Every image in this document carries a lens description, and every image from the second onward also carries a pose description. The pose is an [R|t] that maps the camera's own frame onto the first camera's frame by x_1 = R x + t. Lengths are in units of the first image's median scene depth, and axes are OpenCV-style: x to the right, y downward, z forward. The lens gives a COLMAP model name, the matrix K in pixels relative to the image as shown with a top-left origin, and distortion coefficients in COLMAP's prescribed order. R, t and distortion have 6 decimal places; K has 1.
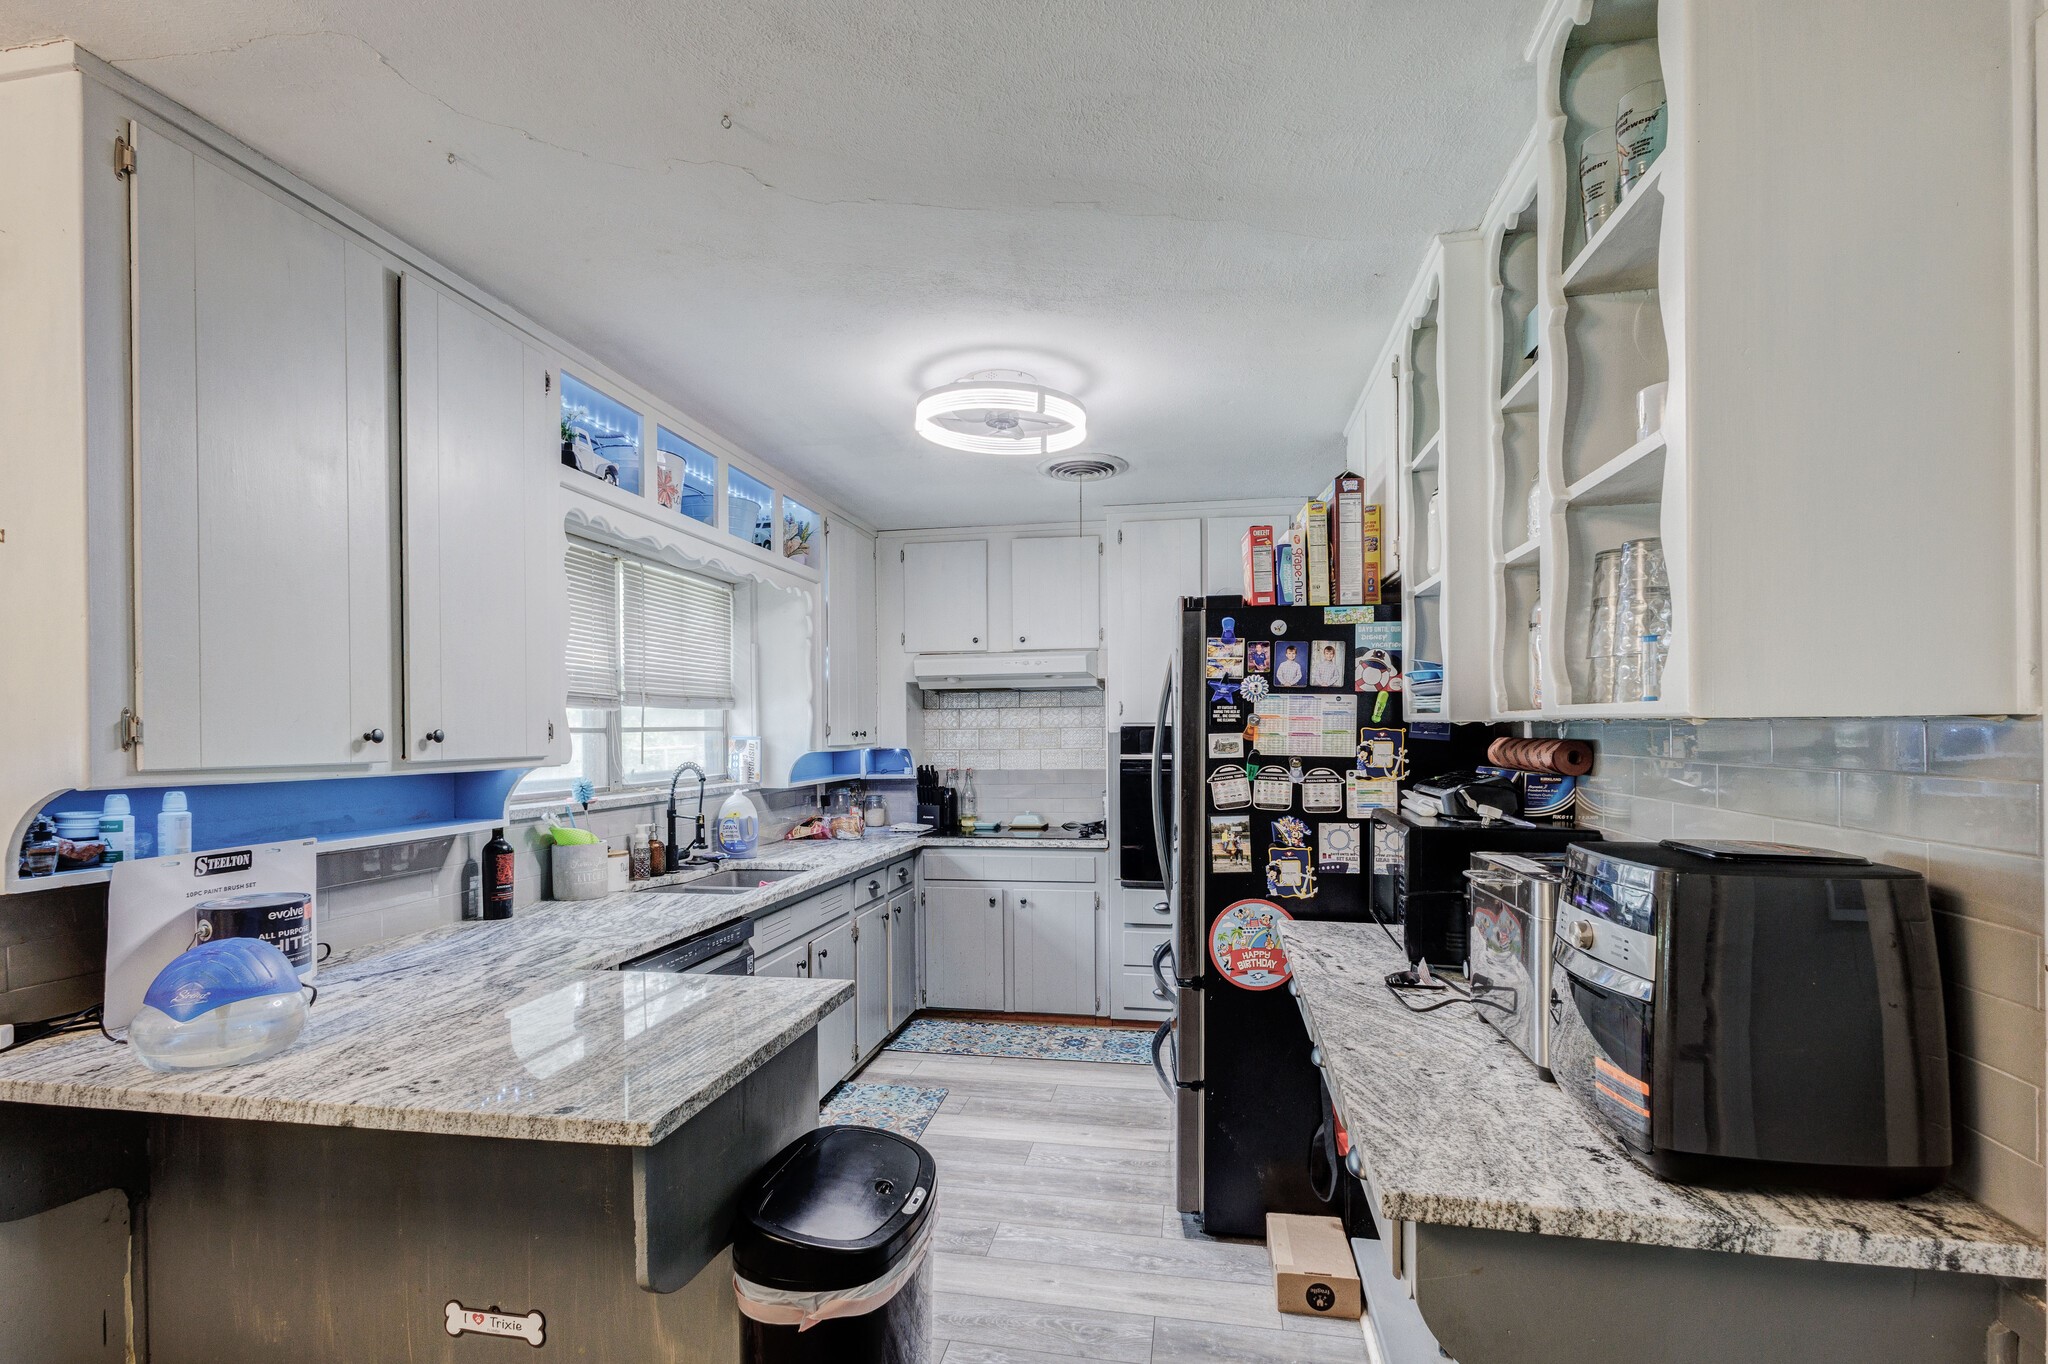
lens RADIAL K [[932.4, 0, 1056.6], [0, 932.4, 729.9], [0, 0, 1]] dist [0.007768, -0.002782]
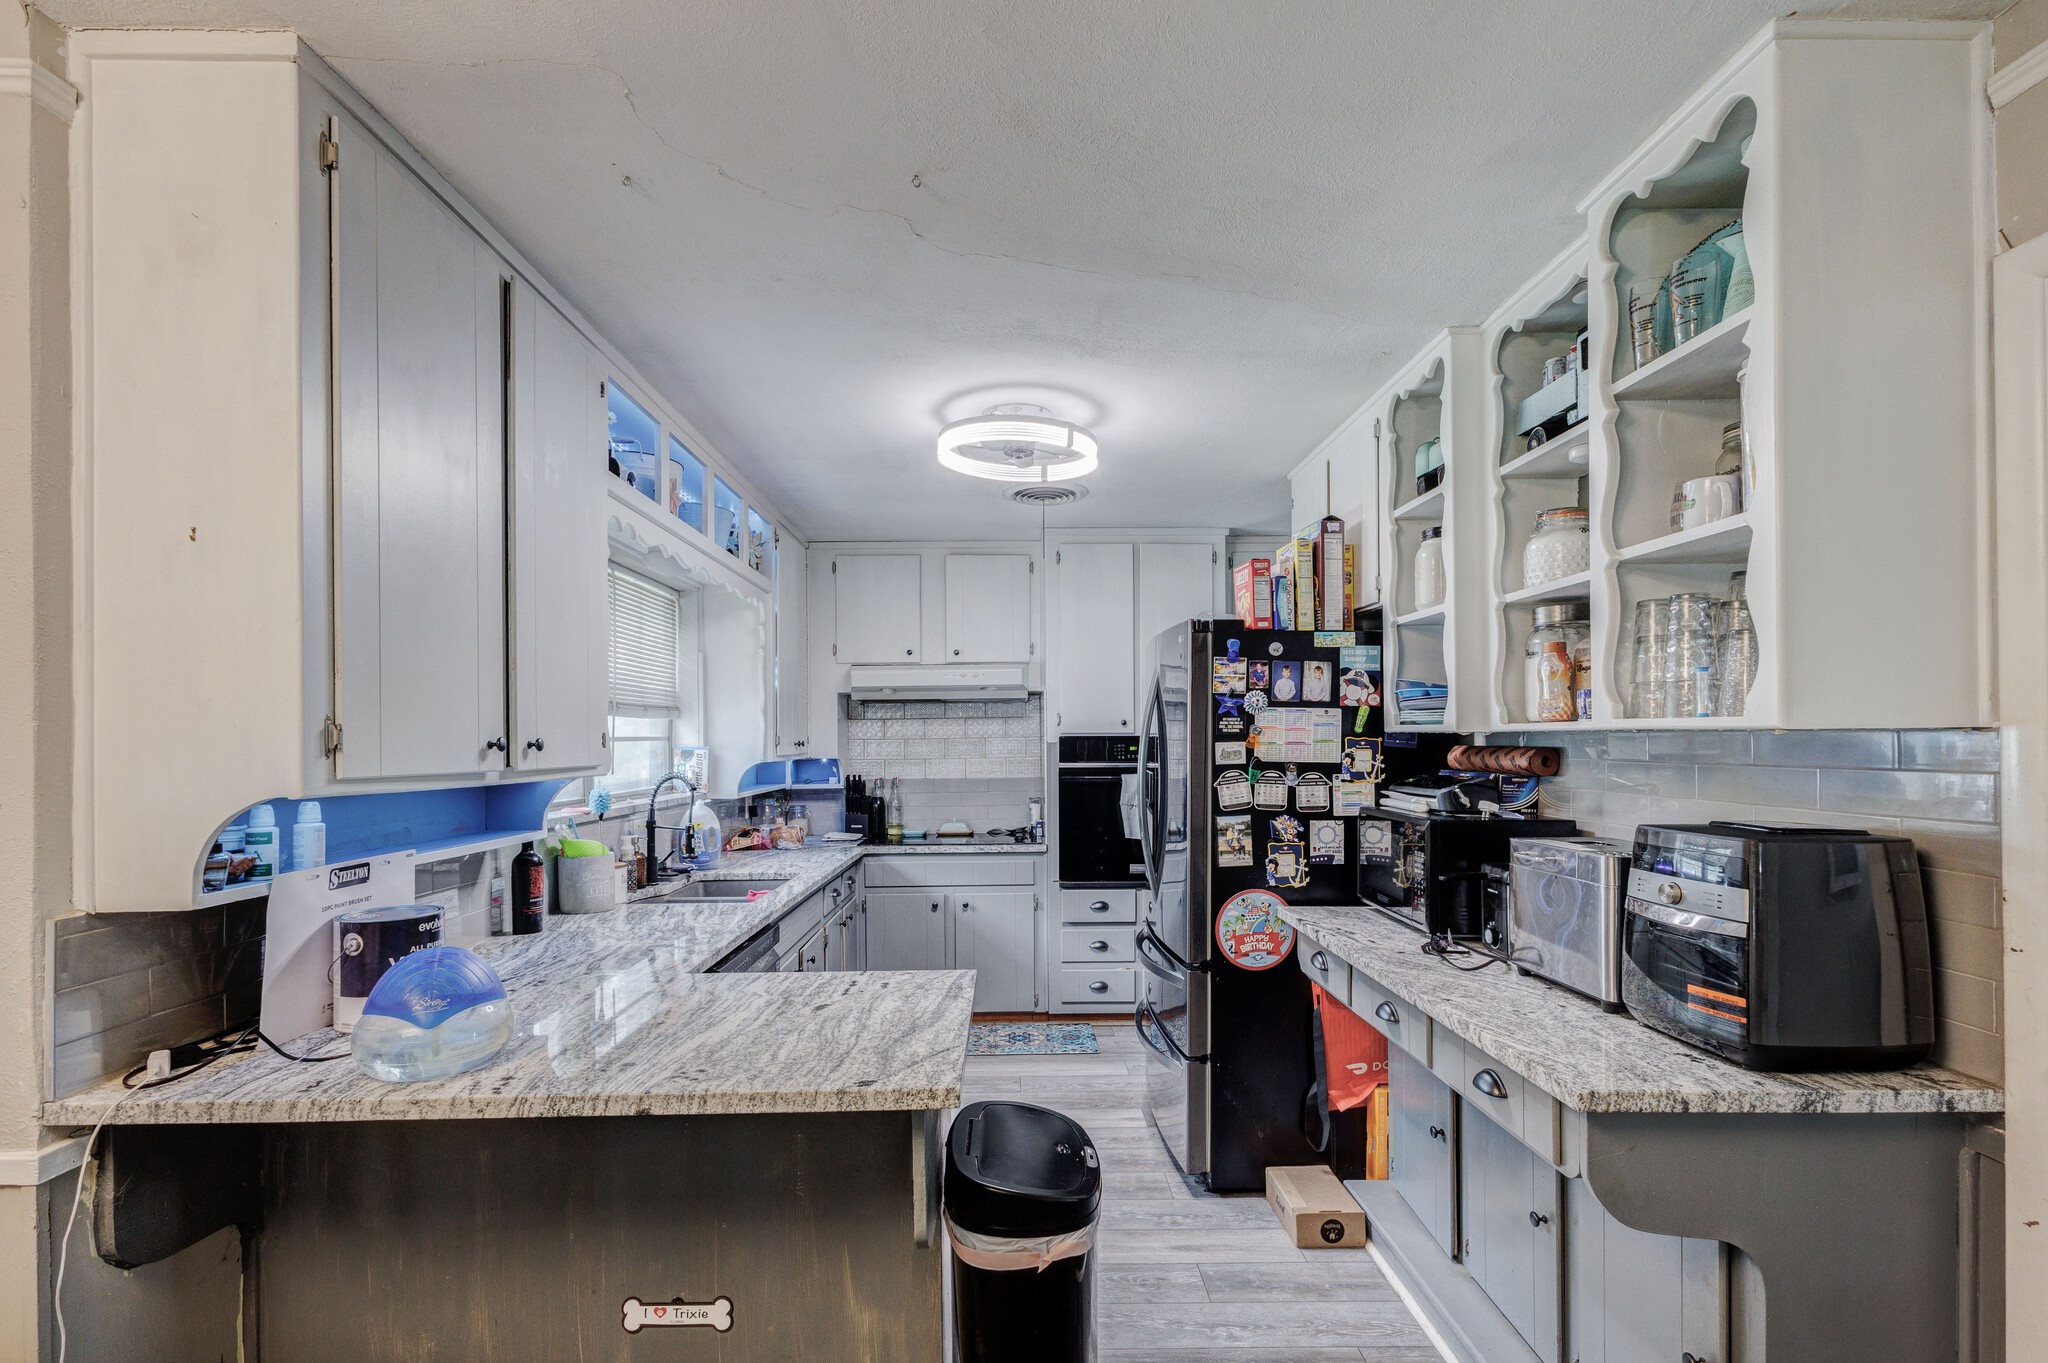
lens RADIAL K [[932.4, 0, 1044.9], [0, 932.4, 734.5], [0, 0, 1]] dist [0.007768, -0.002782]
pose [[0.981717, 0.001193, 0.190340, -0.251963], [-0.000048, 0.999982, -0.006023, 0.001125], [-0.190344, 0.005904, 0.981700, -0.058065]]
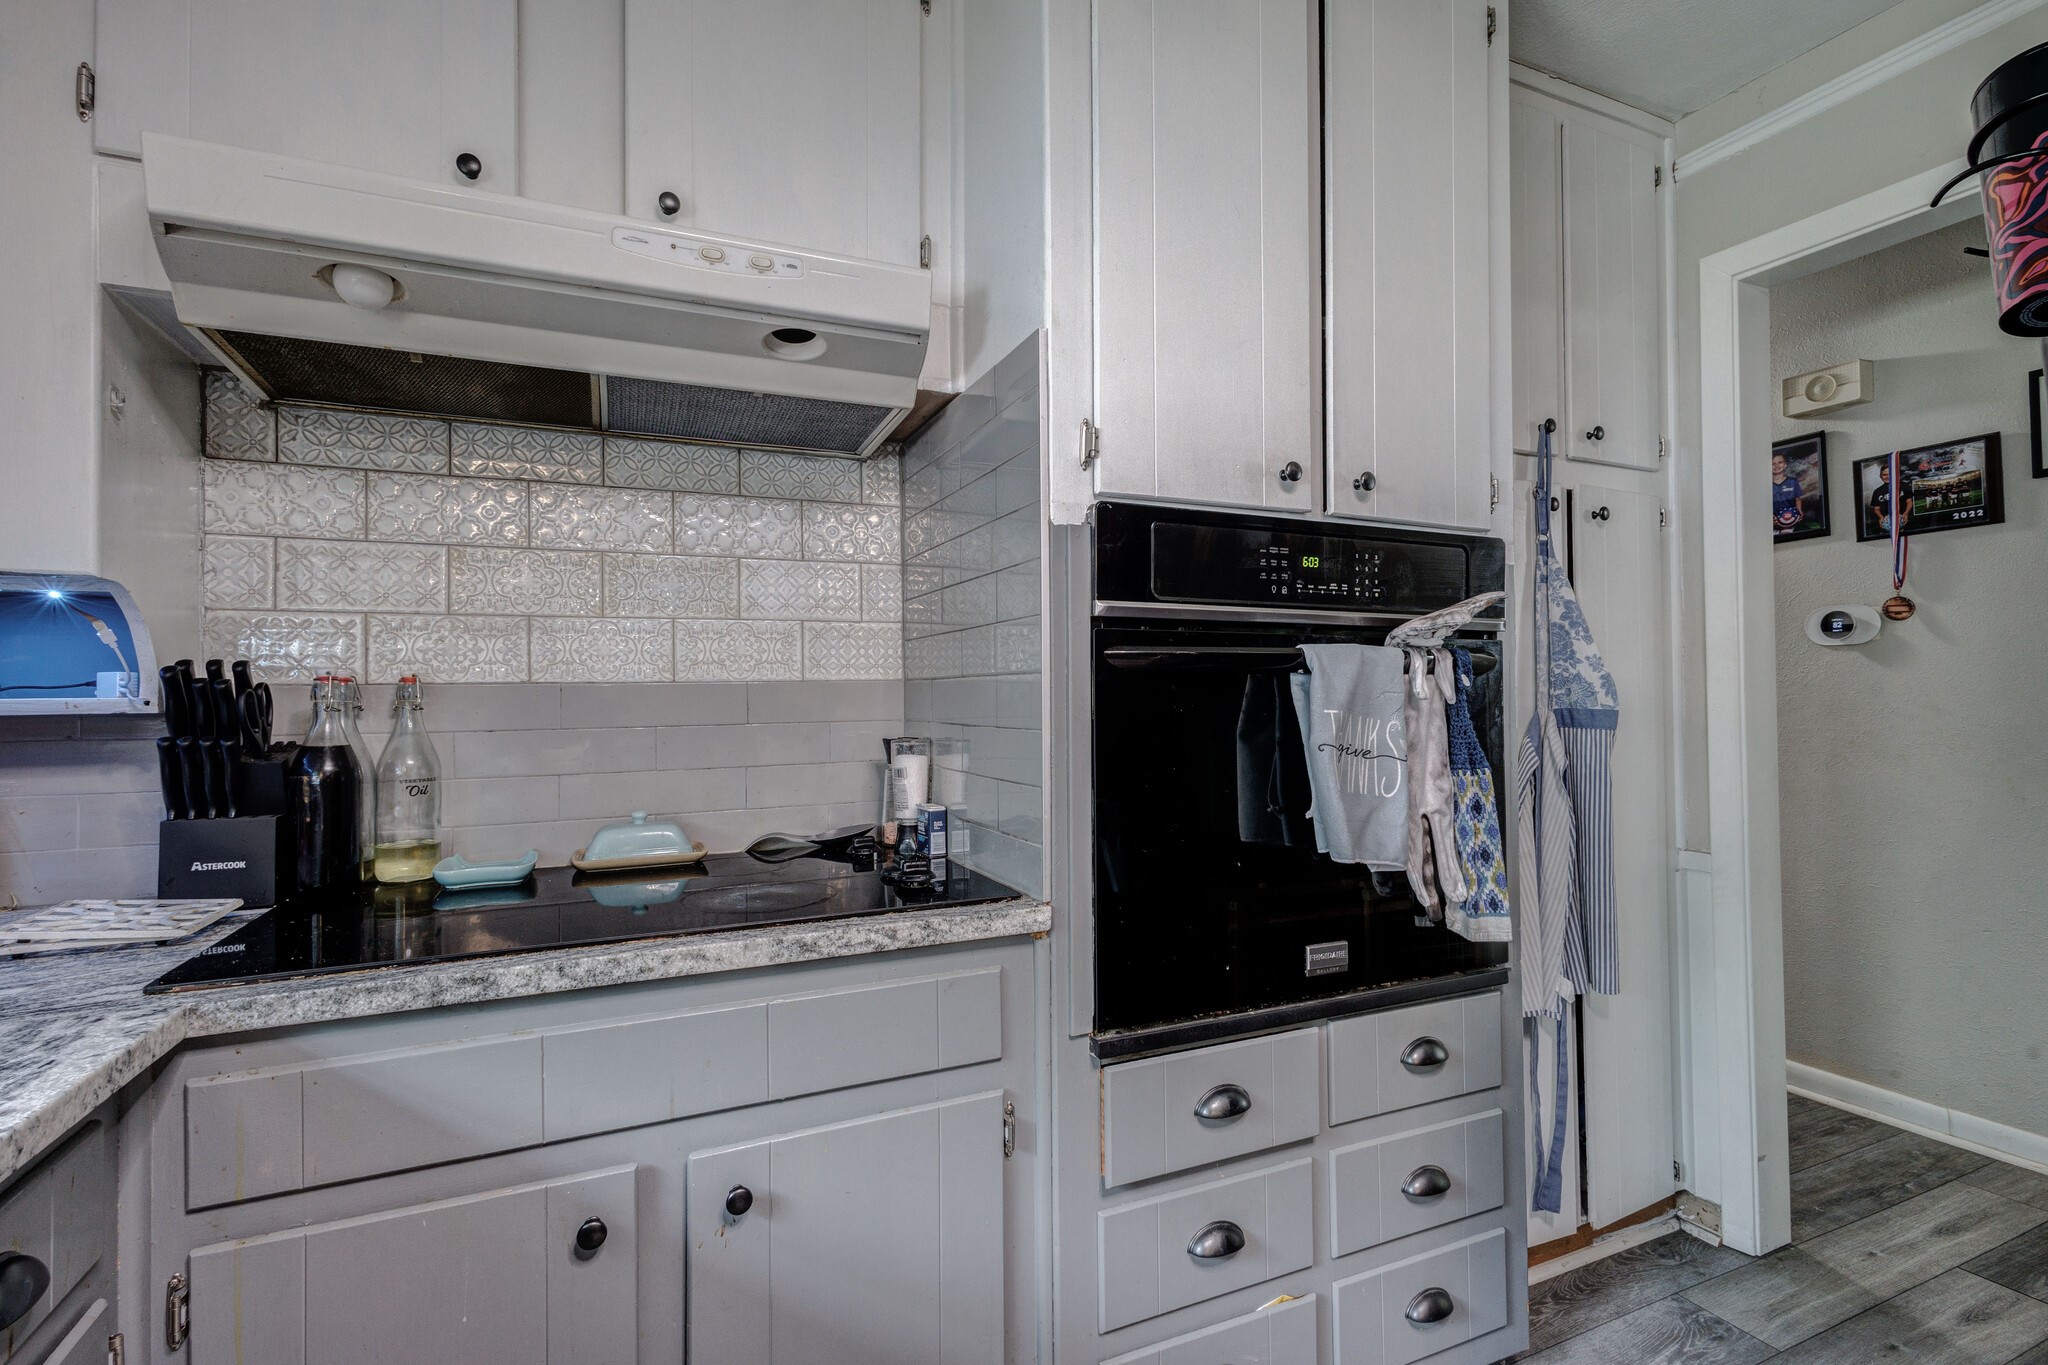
lens RADIAL K [[932.4, 0, 1019.5], [0, 932.4, 681.4], [0, 0, 1]] dist [0.007768, -0.002782]
pose [[0.839600, 0.007688, 0.543151, -0.182769], [0.001085, 0.999874, -0.015829, 0.094824], [-0.543204, 0.013880, 0.839486, 1.306119]]
